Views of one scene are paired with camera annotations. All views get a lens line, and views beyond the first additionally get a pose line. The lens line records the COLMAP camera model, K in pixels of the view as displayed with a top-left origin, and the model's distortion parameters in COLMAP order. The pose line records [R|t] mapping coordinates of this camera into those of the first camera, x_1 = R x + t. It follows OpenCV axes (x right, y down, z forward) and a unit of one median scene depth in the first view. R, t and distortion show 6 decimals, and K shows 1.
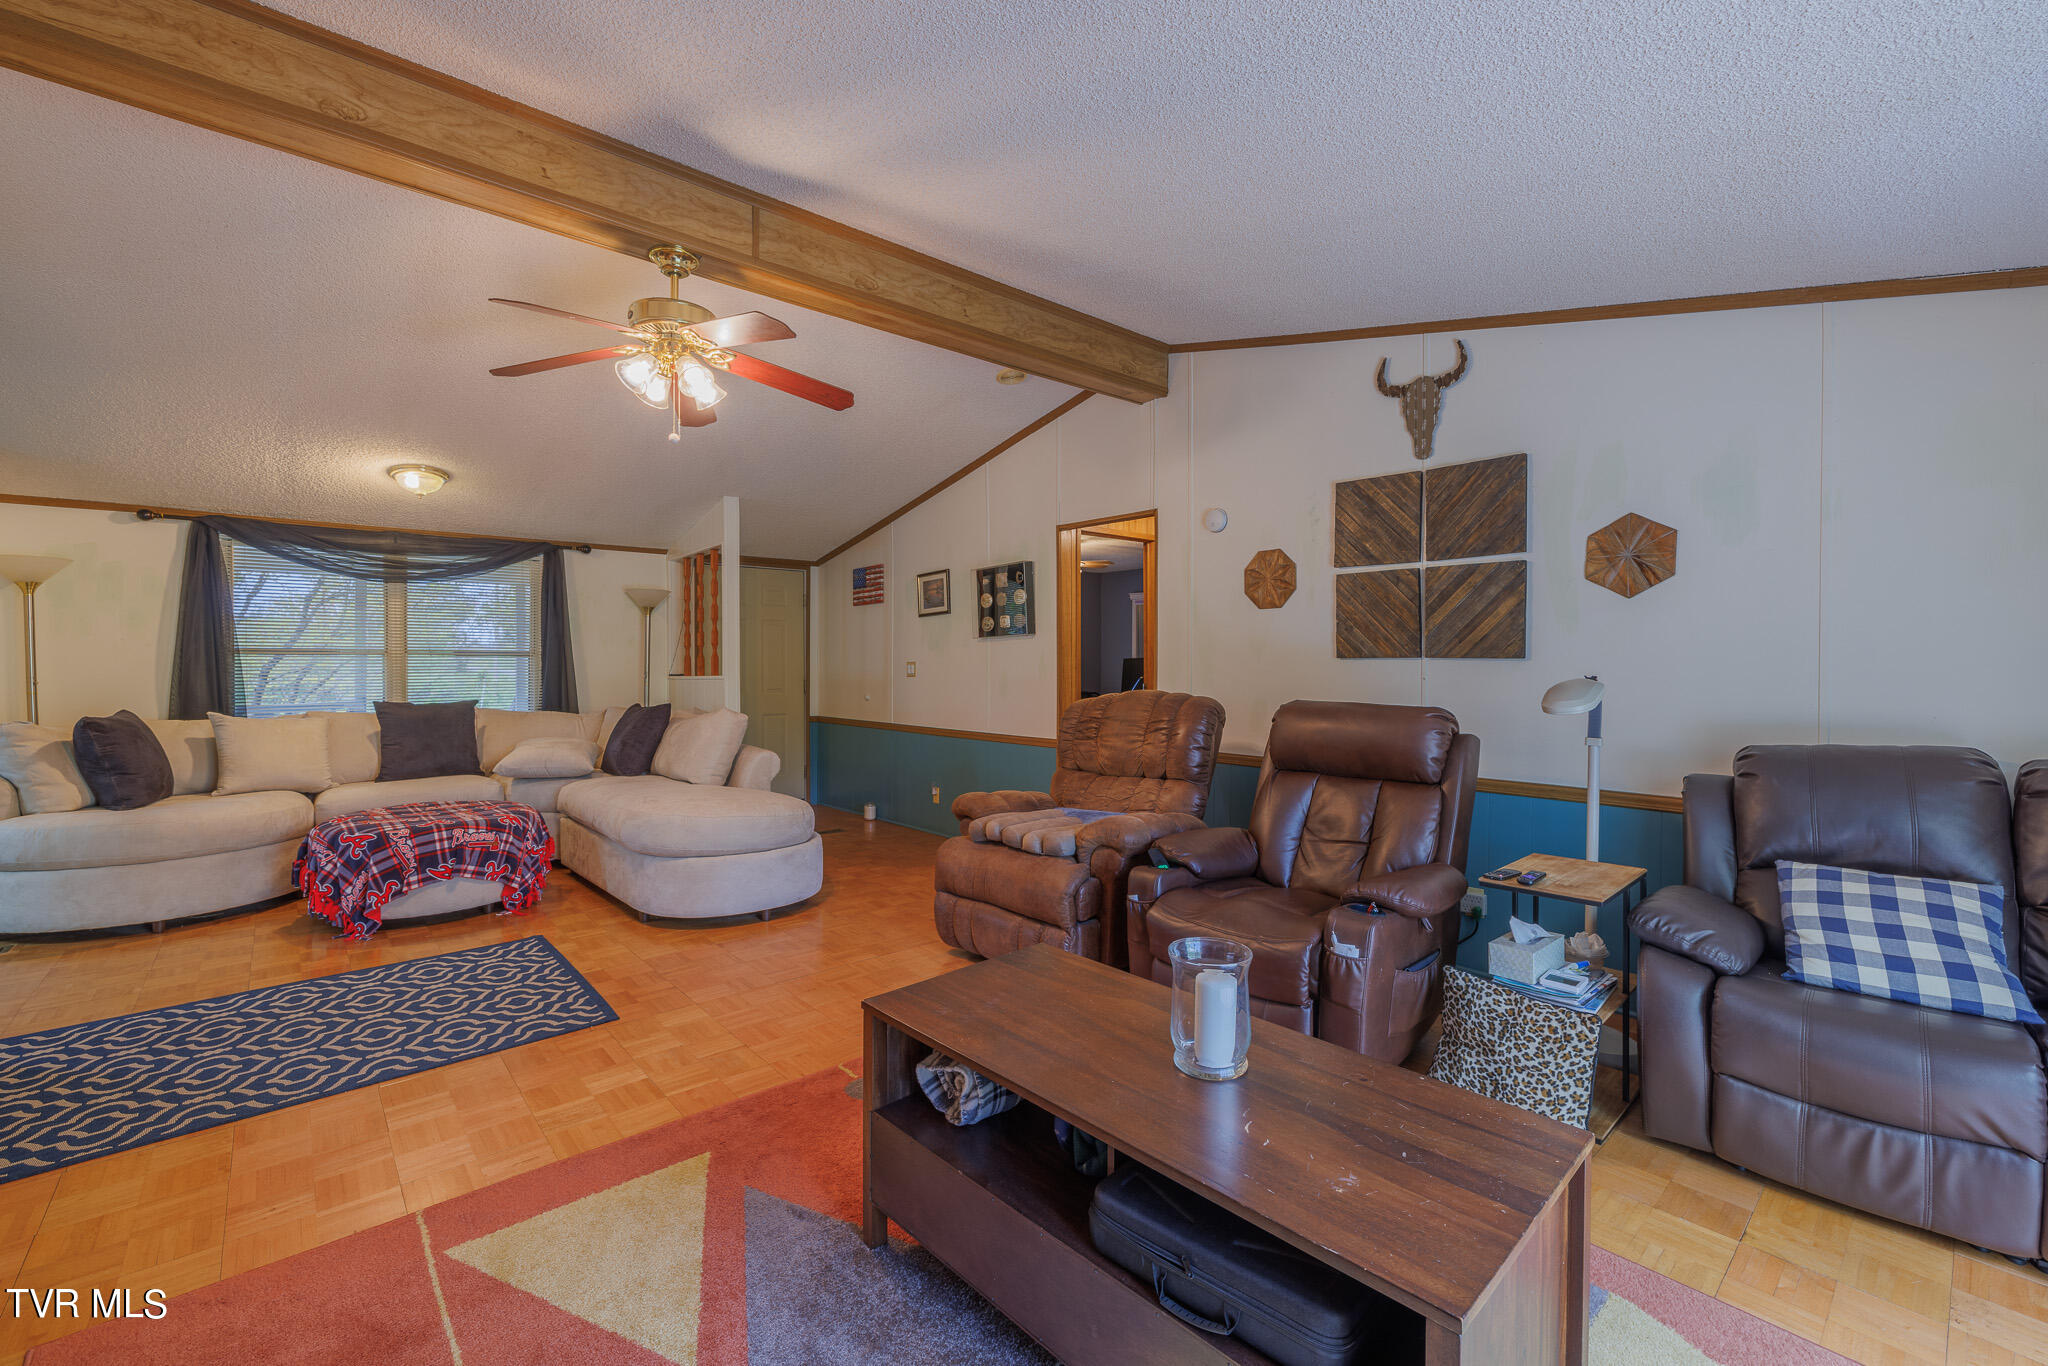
lens RADIAL K [[853.1, 0, 1019.8], [0, 853.1, 672.5], [0, 0, 1]] dist [-0.000175, 0.000132]
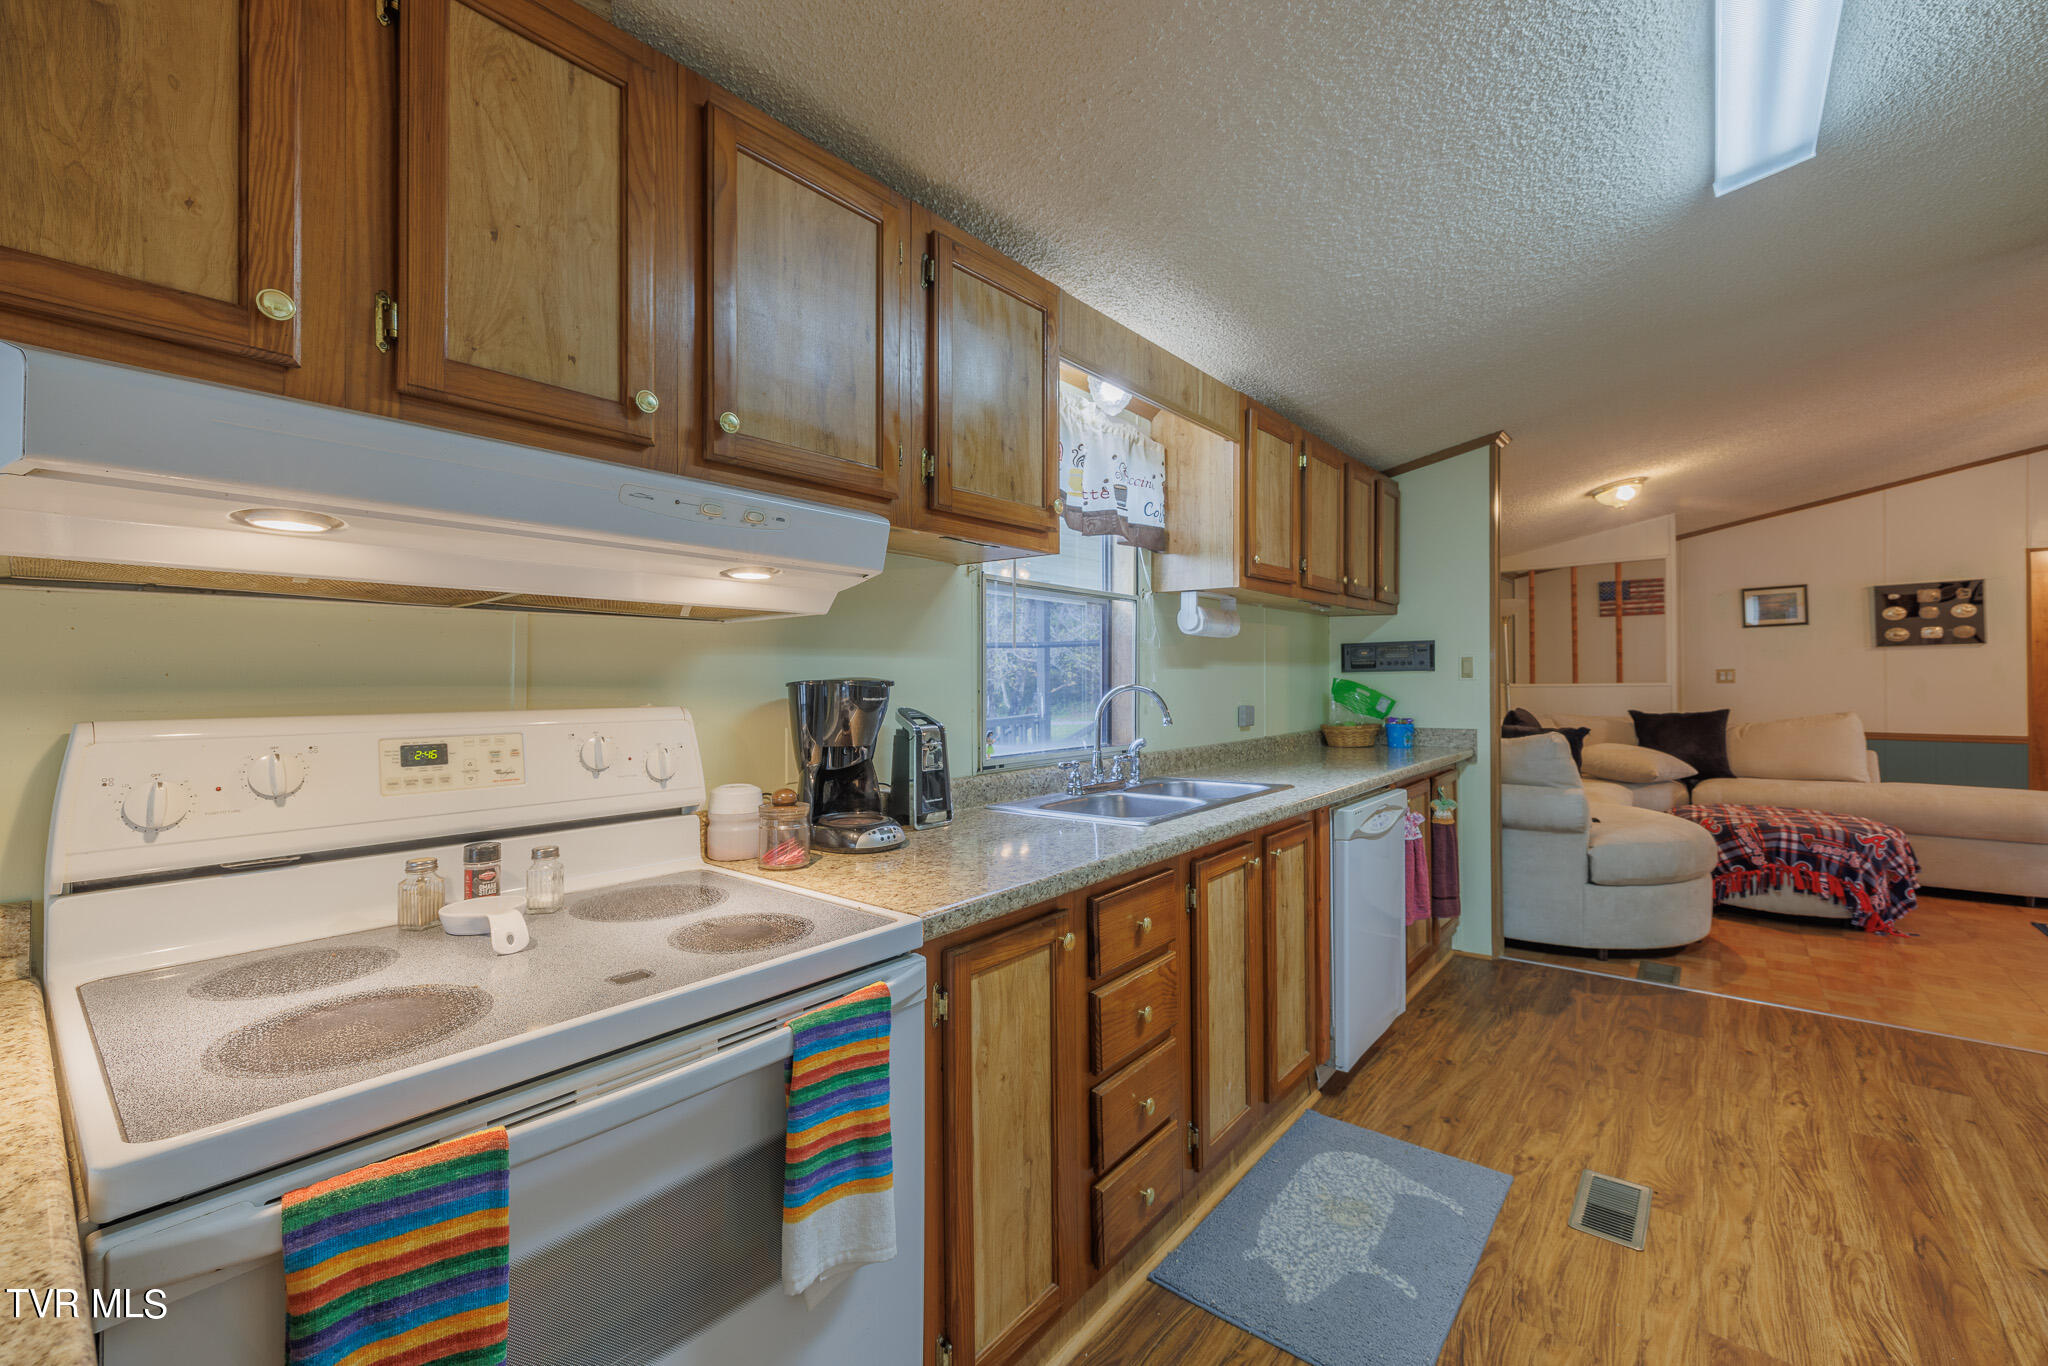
lens RADIAL K [[847.8, 0, 1031.8], [0, 847.8, 669.1], [0, 0, 1]] dist [0.000610, 0.000329]
pose [[0.985489, -0.004744, 0.169672, -1.789887], [0.006968, 0.999897, -0.012516, -0.007397], [-0.169595, 0.013517, 0.985421, 0.135358]]
